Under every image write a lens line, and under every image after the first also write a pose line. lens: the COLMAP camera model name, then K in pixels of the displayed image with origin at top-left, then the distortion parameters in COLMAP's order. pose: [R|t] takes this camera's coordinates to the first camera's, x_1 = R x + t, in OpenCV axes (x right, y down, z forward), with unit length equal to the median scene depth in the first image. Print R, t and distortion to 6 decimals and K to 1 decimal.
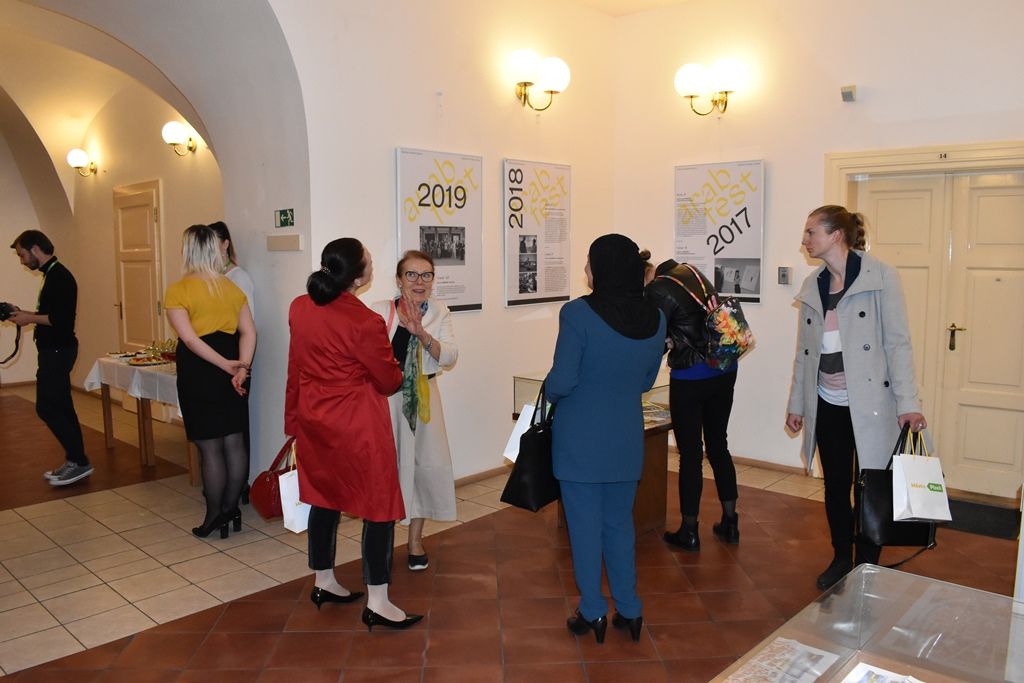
lens RADIAL K [[803.2, 0, 512.0], [0, 803.2, 341.5], [0, 0, 1]] dist [-0.074027, -0.001342]
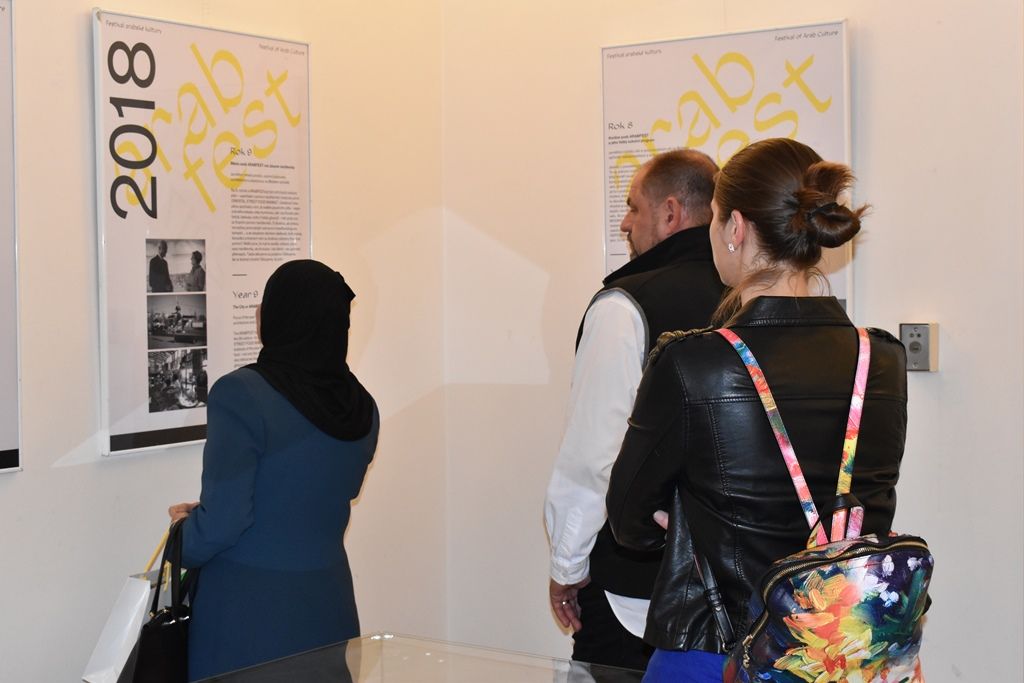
lens RADIAL K [[1600.2, 0, 512.0], [0, 1600.2, 341.5], [0, 0, 1]] dist [-0.038901, -0.106325]
pose [[0.991432, -0.012017, 0.130069, 0.073135], [0.021627, 0.997118, -0.072725, -0.037799], [-0.128820, 0.074915, 0.988834, 0.321459]]
